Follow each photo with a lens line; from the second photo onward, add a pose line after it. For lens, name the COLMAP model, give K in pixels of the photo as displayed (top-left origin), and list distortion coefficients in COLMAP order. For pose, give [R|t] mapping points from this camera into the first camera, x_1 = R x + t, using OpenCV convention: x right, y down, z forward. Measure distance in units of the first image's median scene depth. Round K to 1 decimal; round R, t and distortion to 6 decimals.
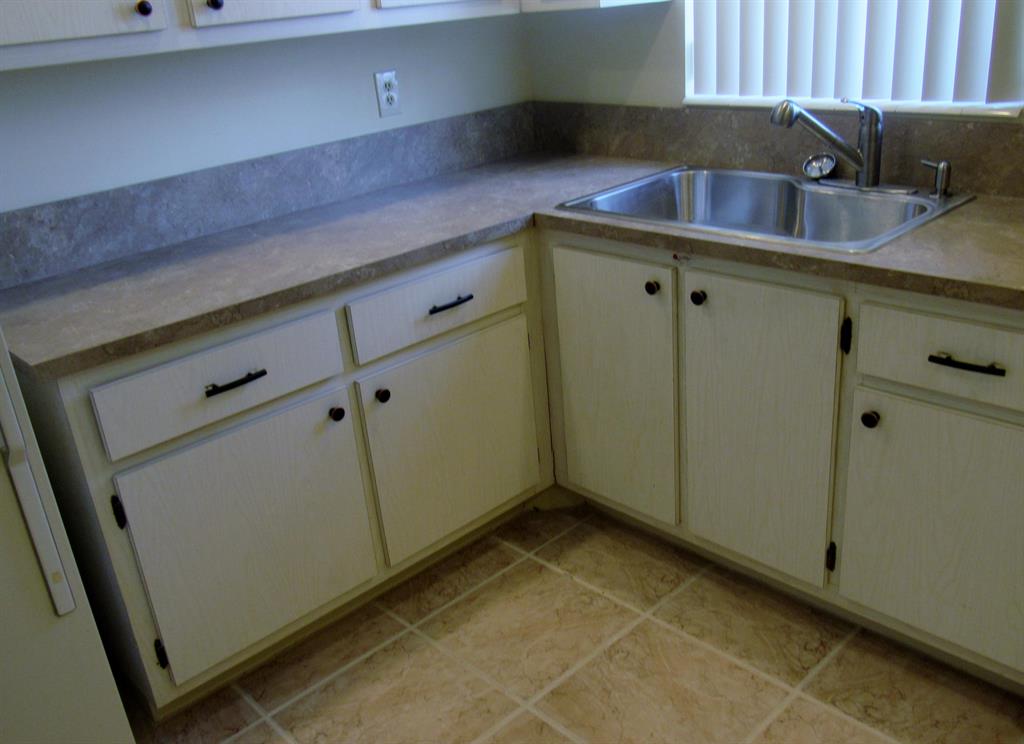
lens RADIAL K [[922.7, 0, 513.2], [0, 922.7, 372.3], [0, 0, 1]] dist [-0.039052, 0.009115]
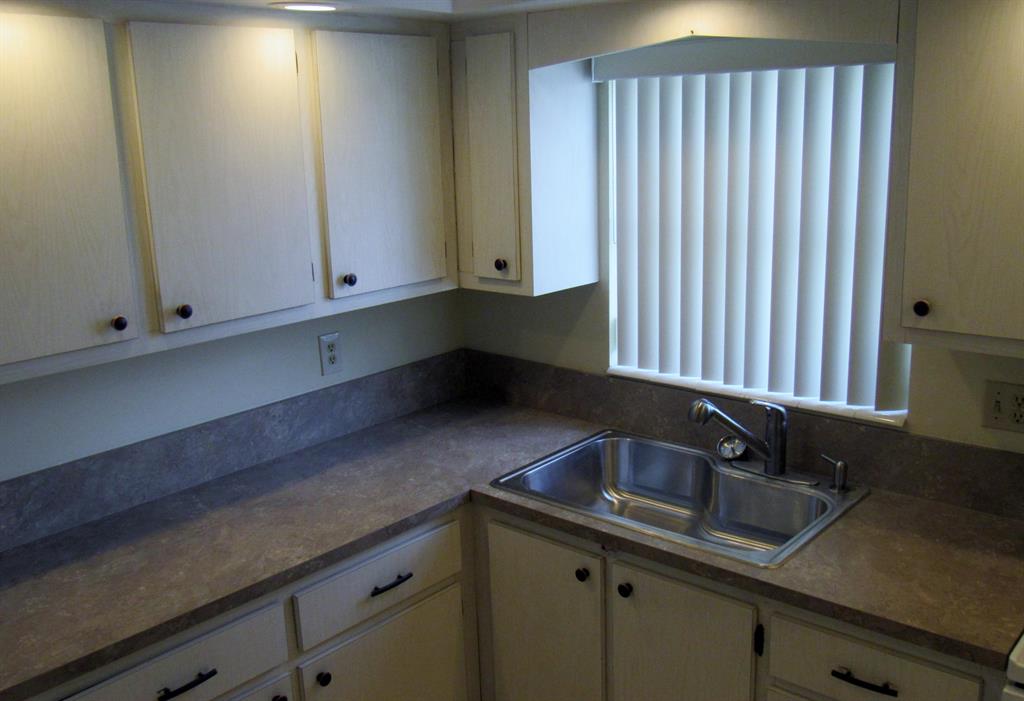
lens RADIAL K [[965.6, 0, 511.9], [0, 965.6, 350.5], [0, 0, 1]] dist [-0.032223, 0.000000]
pose [[0.995349, 0.026429, 0.092640, -0.039705], [-0.010660, 0.985943, -0.166740, -0.154897], [-0.095745, 0.164977, 0.981639, -0.132038]]
